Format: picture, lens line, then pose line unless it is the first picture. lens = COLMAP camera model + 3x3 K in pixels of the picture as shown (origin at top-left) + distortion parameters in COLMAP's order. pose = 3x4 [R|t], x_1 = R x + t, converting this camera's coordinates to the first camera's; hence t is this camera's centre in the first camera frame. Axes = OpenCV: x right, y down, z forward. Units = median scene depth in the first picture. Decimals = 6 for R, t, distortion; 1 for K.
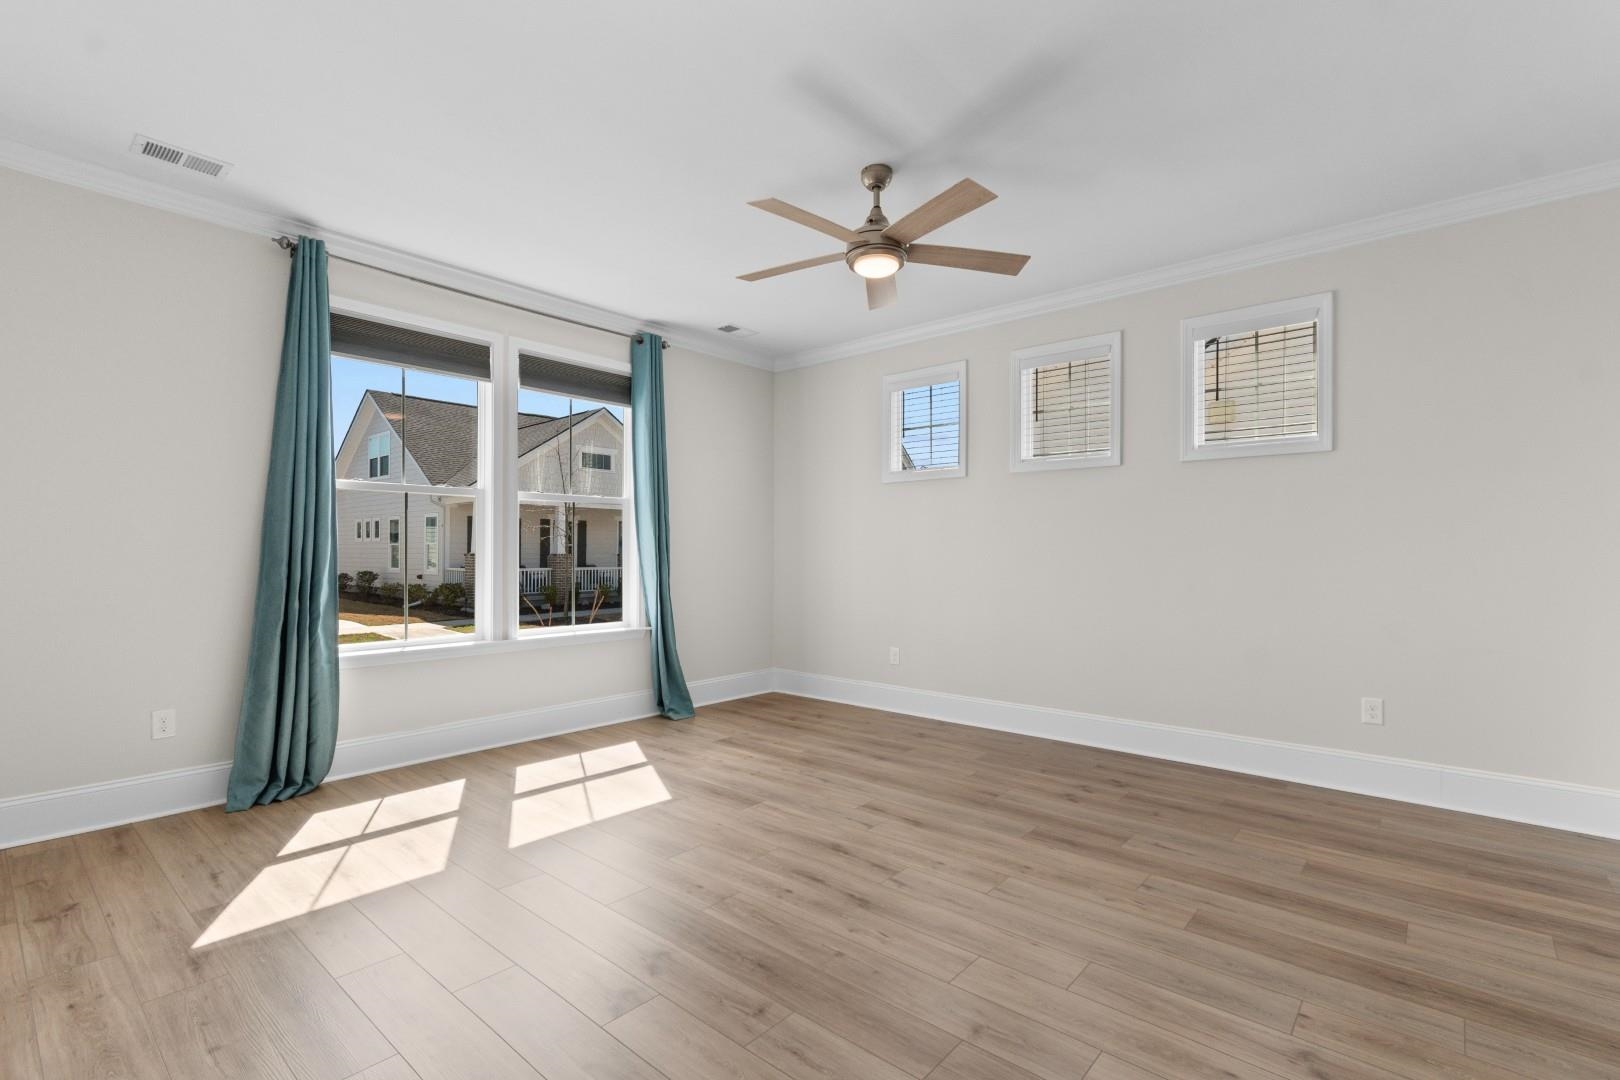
lens RADIAL K [[736.1, 0, 813.0], [0, 736.1, 545.9], [0, 0, 1]] dist [0.002056, 0.000069]
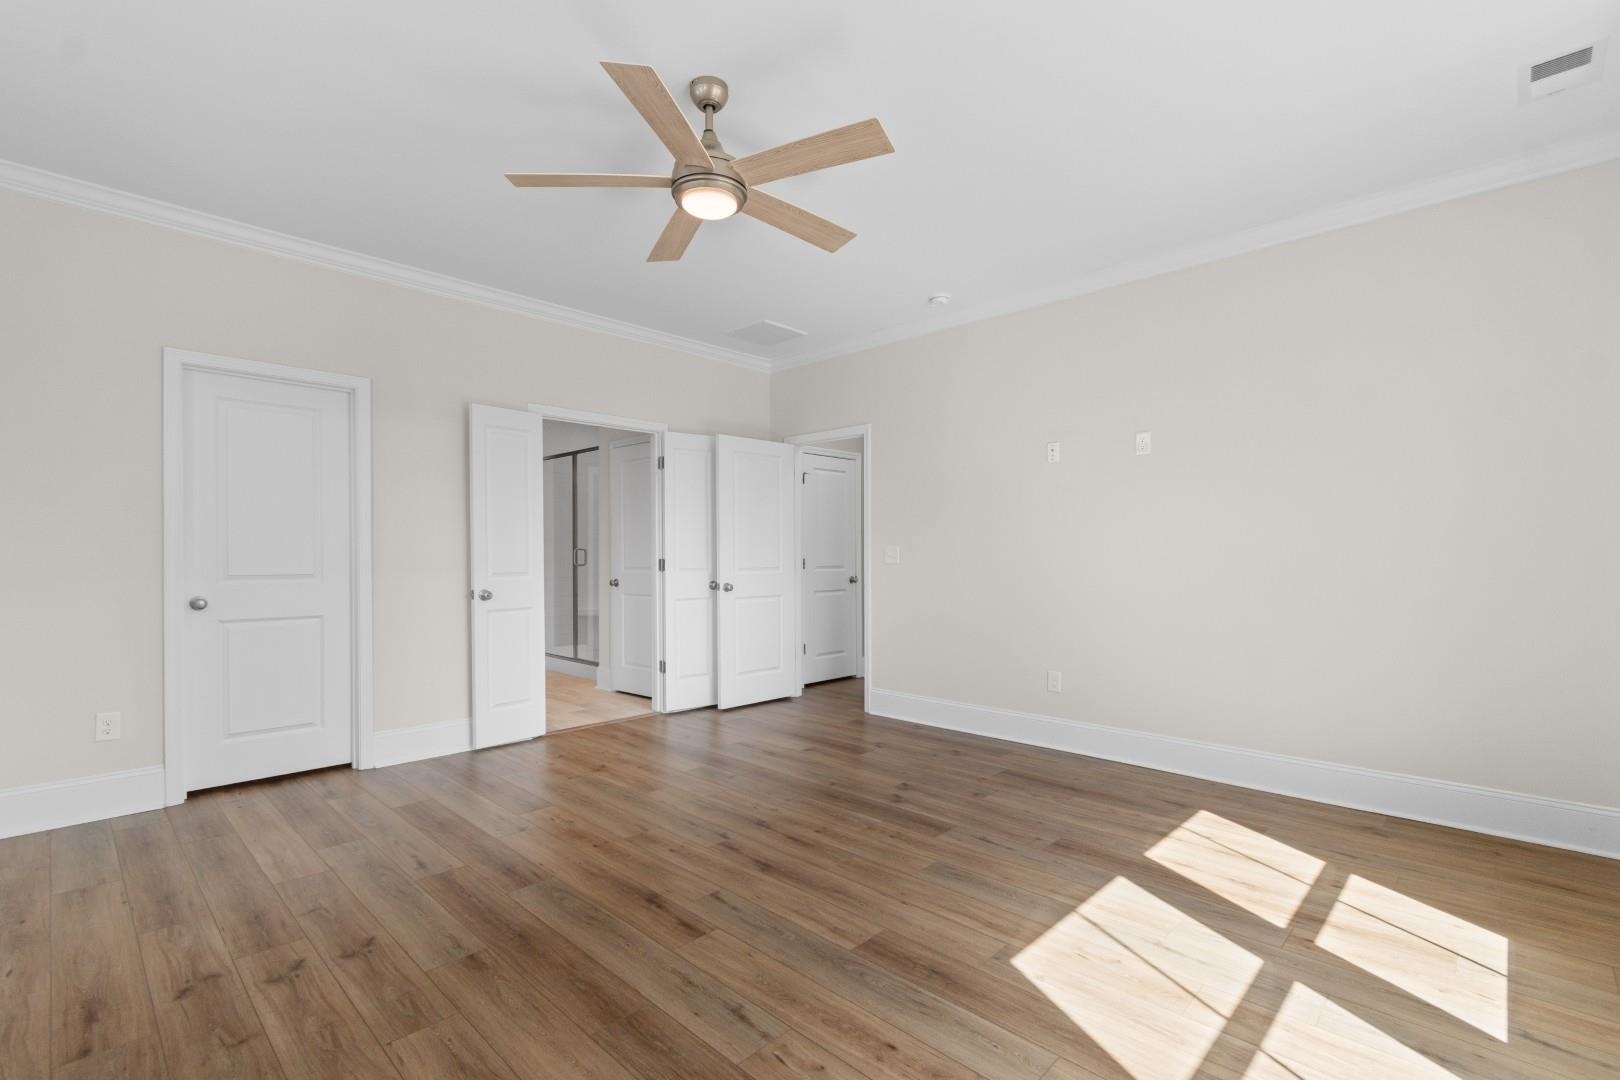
lens RADIAL K [[736.1, 0, 810.0], [0, 736.1, 546.1], [0, 0, 1]] dist [0.002056, 0.000069]
pose [[-0.998422, -0.001856, 0.056133, -0.071122], [-0.002636, 0.999901, -0.013824, 0.010985], [-0.056101, -0.013950, -0.998328, 1.809440]]
